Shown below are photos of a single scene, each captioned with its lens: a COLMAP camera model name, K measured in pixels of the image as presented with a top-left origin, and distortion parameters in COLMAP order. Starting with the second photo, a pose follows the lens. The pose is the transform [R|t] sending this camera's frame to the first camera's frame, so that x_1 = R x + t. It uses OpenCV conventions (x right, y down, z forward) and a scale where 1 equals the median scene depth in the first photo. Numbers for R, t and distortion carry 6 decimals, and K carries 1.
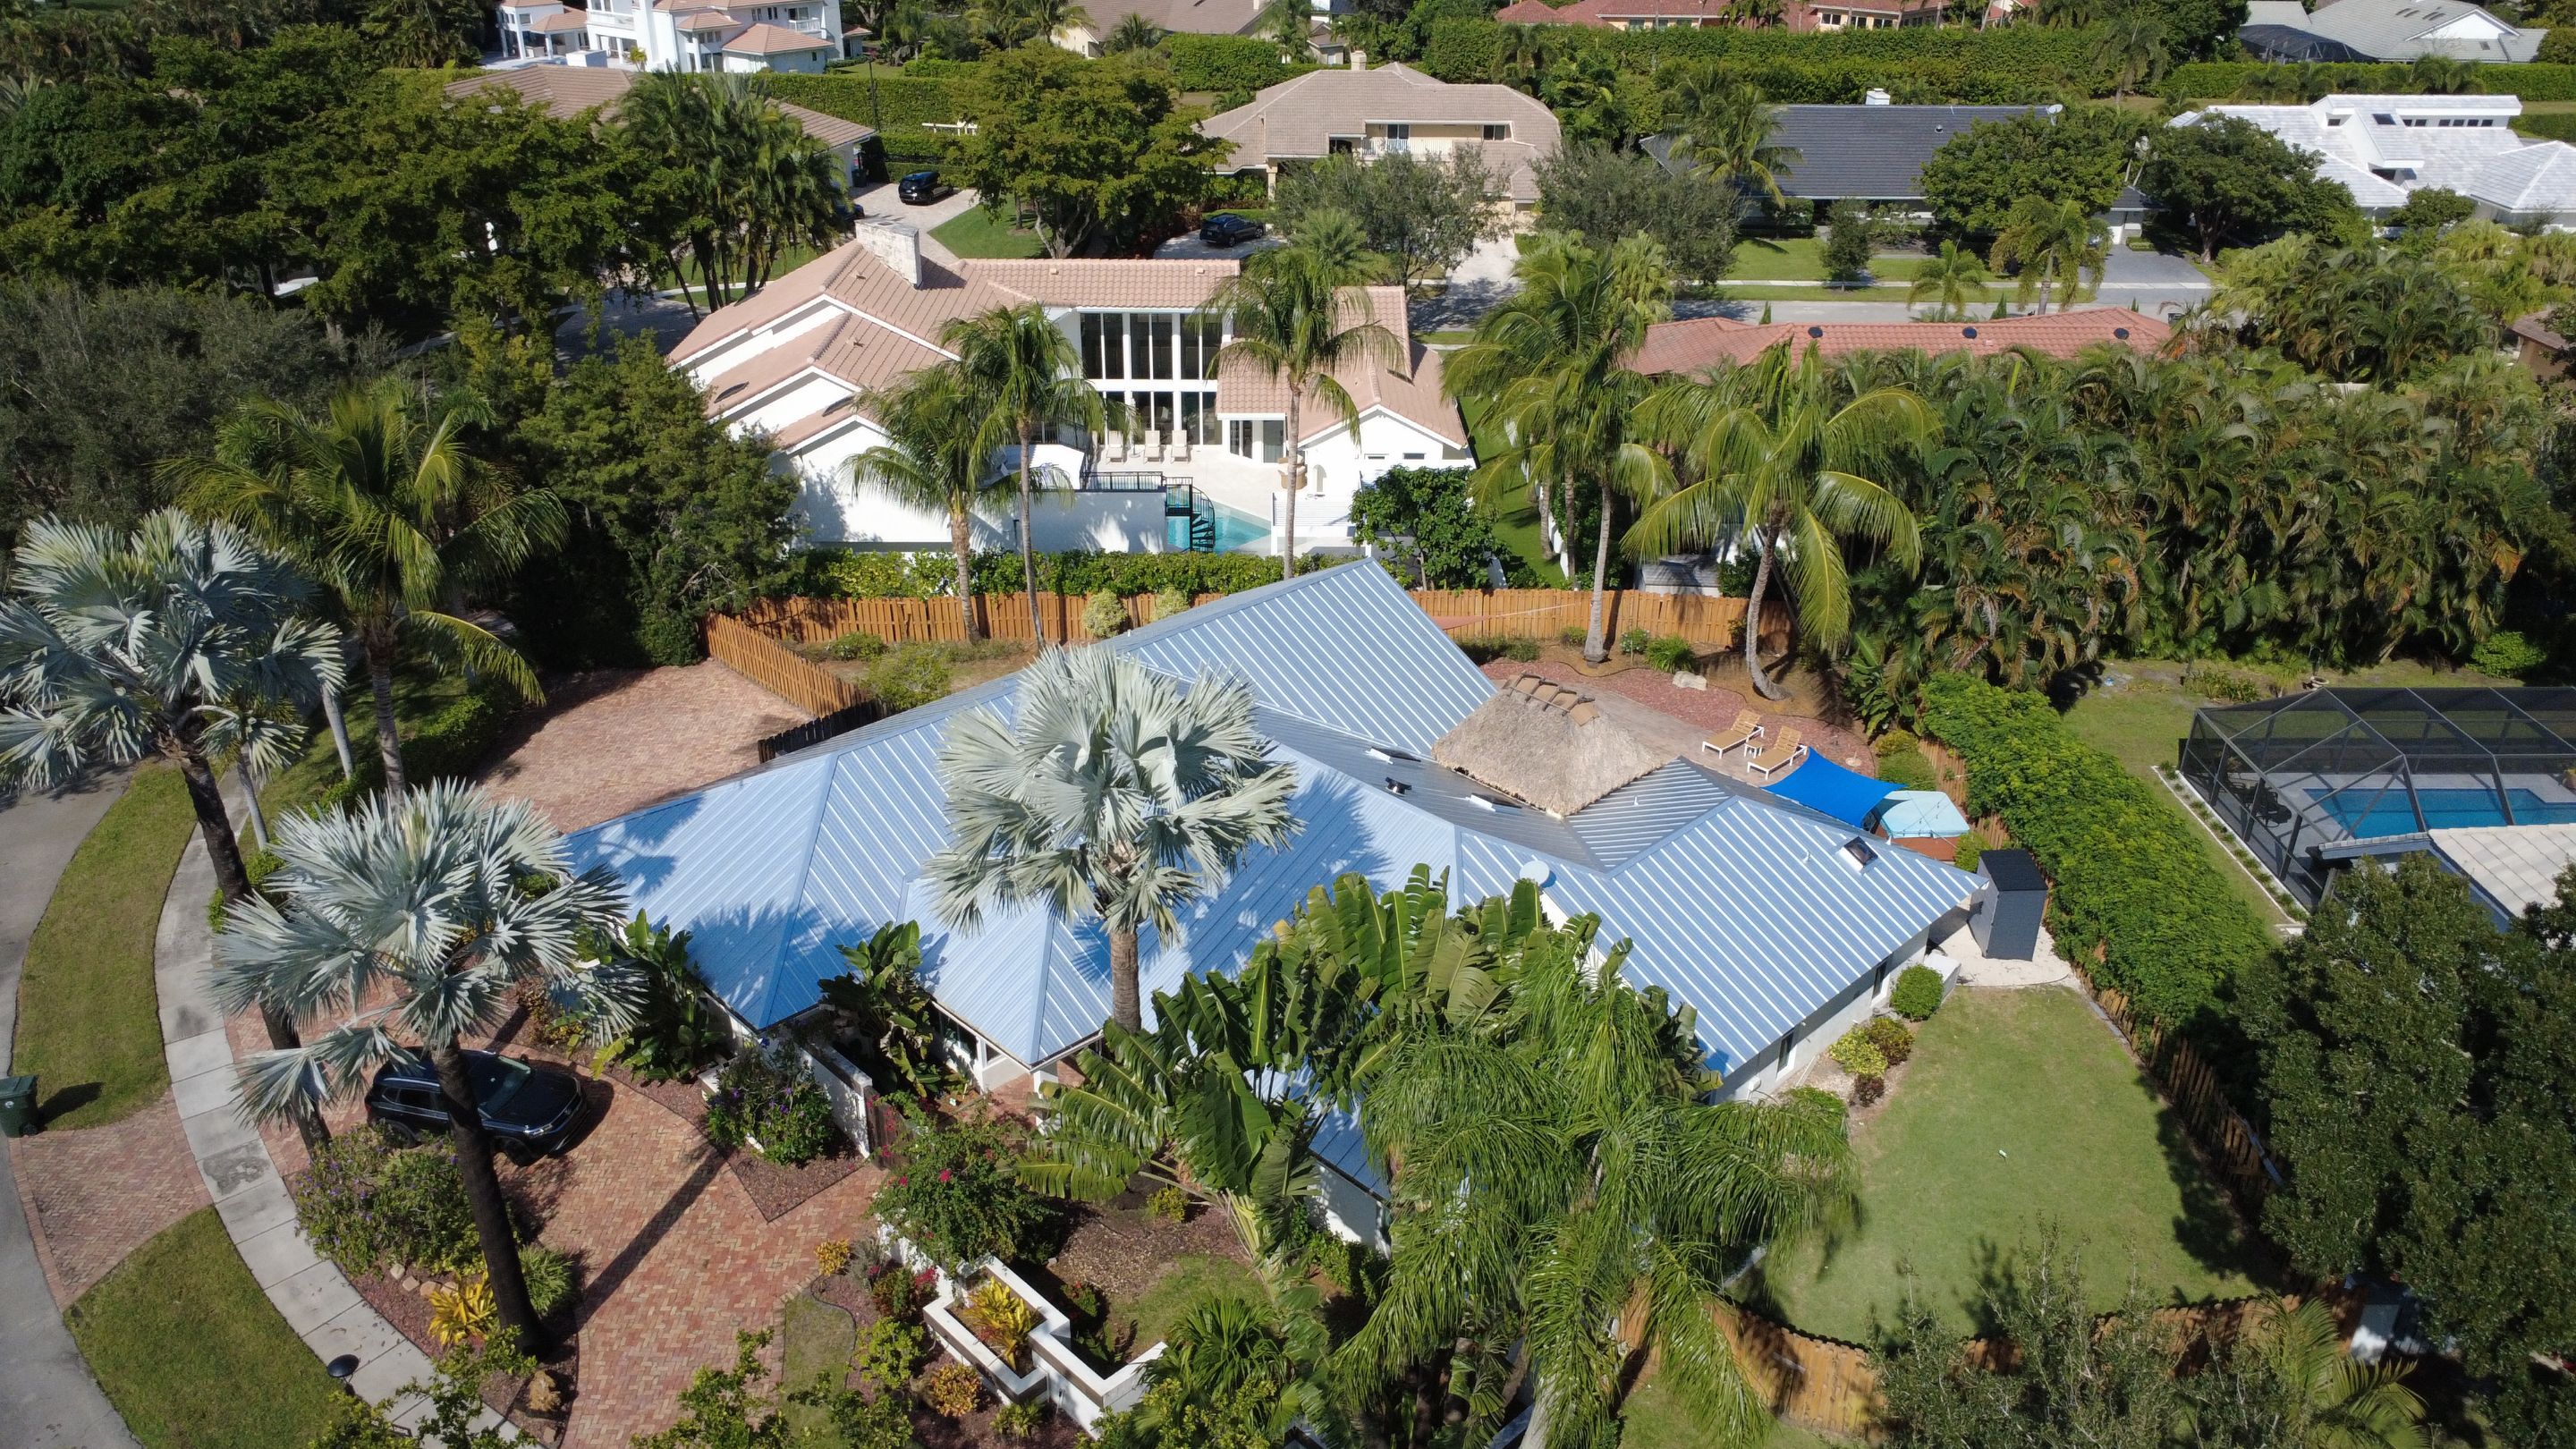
lens RADIAL K [[1895.8, 0, 1288.8], [0, 1895.8, 721.6], [0, 0, 1]] dist [-0.008250, 0.006005]
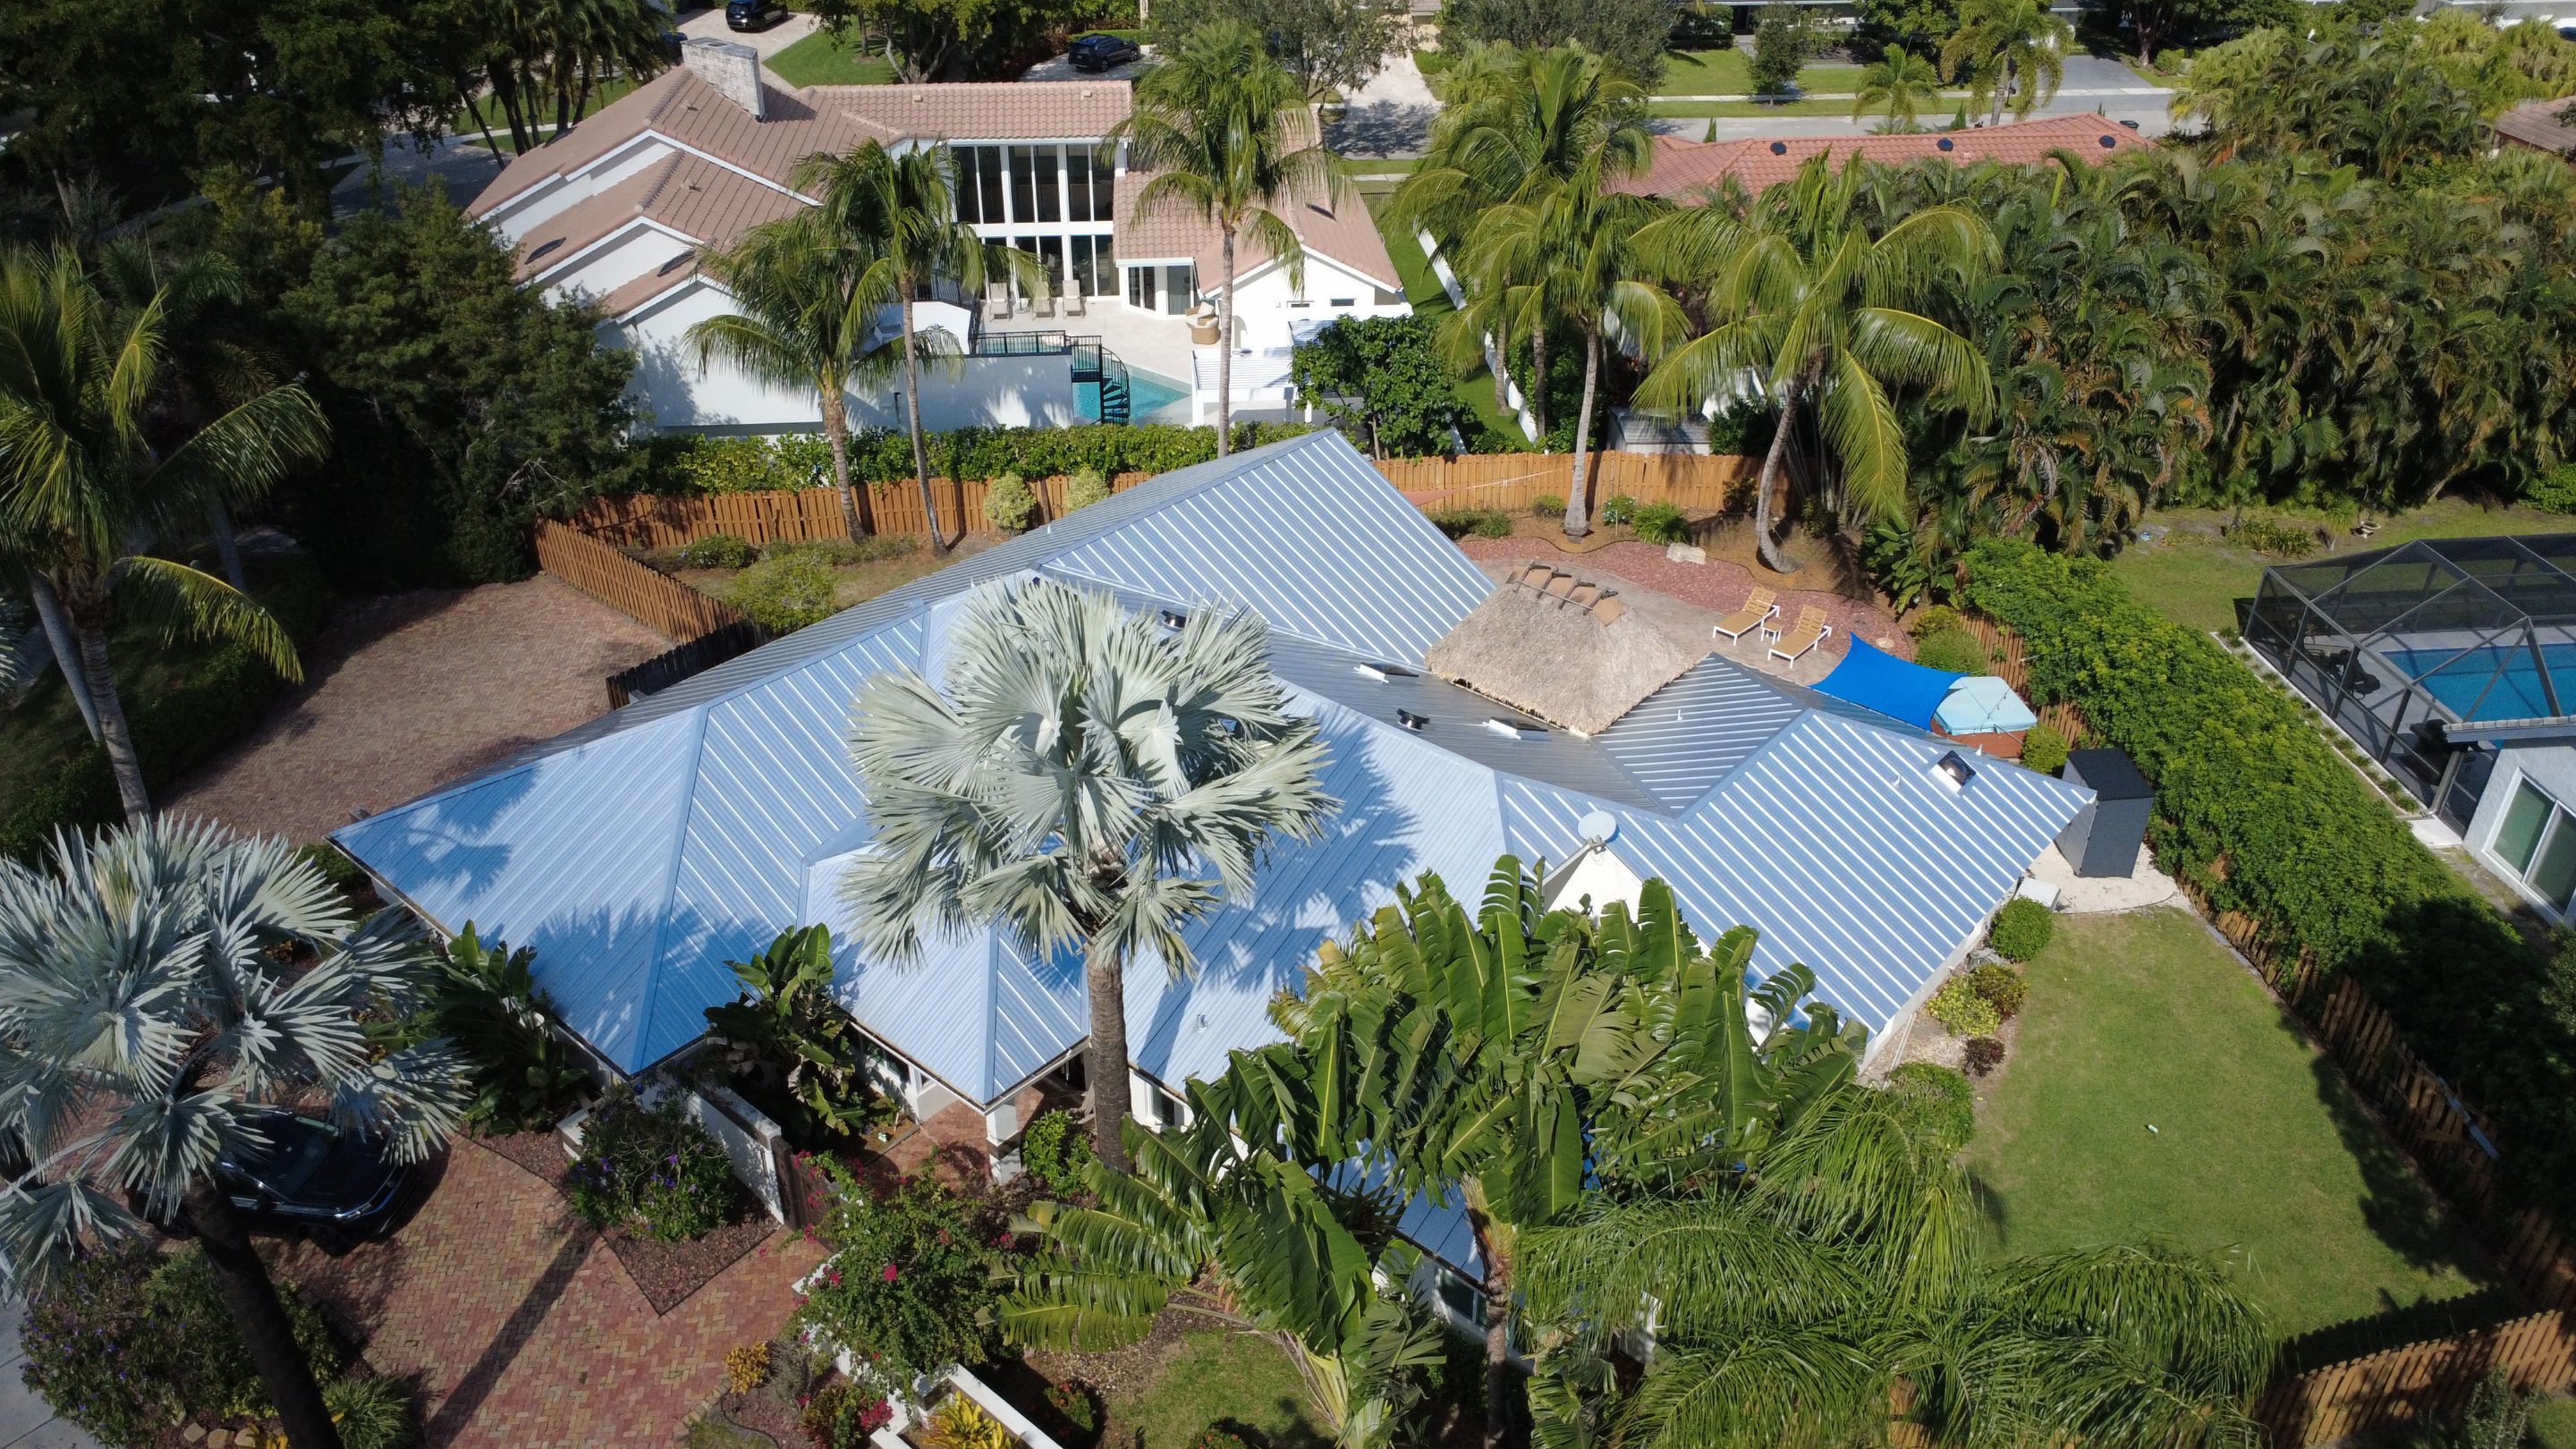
lens RADIAL K [[1895.8, 0, 1287.1], [0, 1895.8, 727.6], [0, 0, 1]] dist [-0.008250, 0.006005]
pose [[0.996723, -0.045576, 0.066833, -0.039255], [0.039863, 0.995630, 0.084446, -0.025918], [-0.070390, -0.081505, 0.994184, 0.152785]]
